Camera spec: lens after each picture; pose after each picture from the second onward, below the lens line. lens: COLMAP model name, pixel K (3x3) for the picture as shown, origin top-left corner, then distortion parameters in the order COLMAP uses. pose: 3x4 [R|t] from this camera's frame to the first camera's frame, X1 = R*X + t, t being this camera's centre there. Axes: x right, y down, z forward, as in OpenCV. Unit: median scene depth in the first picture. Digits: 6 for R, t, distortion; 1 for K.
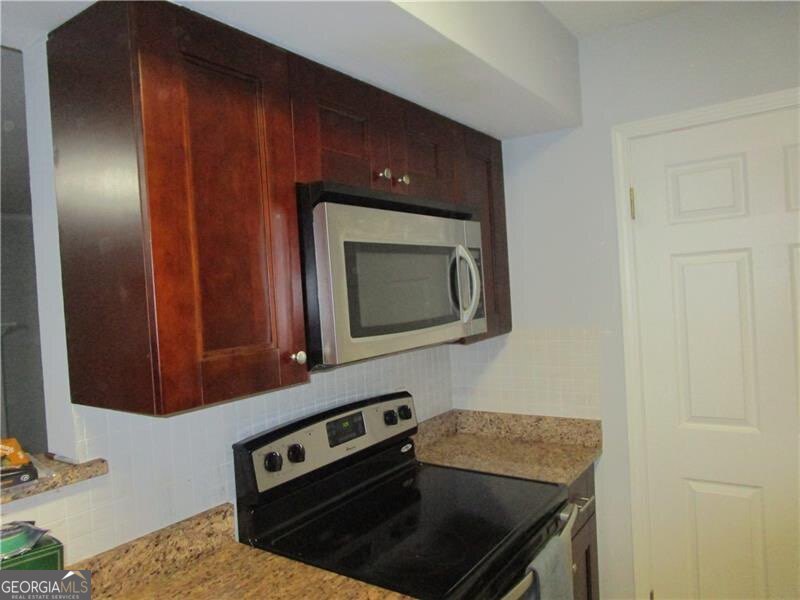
lens RADIAL K [[566.6, 0, 402.7], [0, 566.6, 307.1], [0, 0, 1]] dist [-0.017963, 0.006684]
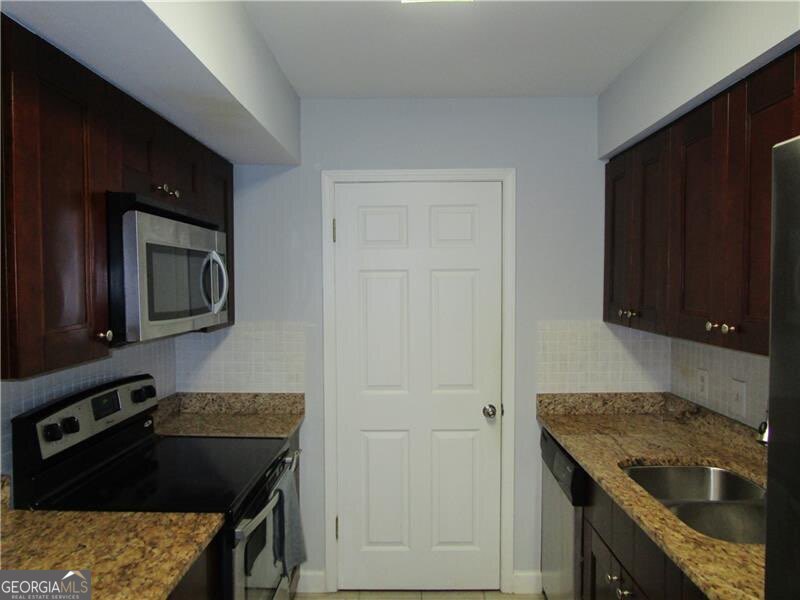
lens RADIAL K [[566.6, 0, 400.3], [0, 566.6, 300.5], [0, 0, 1]] dist [-0.017963, 0.006684]
pose [[0.831150, 0.043154, 0.554371, -0.233814], [-0.034568, 0.999066, -0.025945, 0.016291], [-0.554973, 0.002400, 0.831865, -0.244501]]
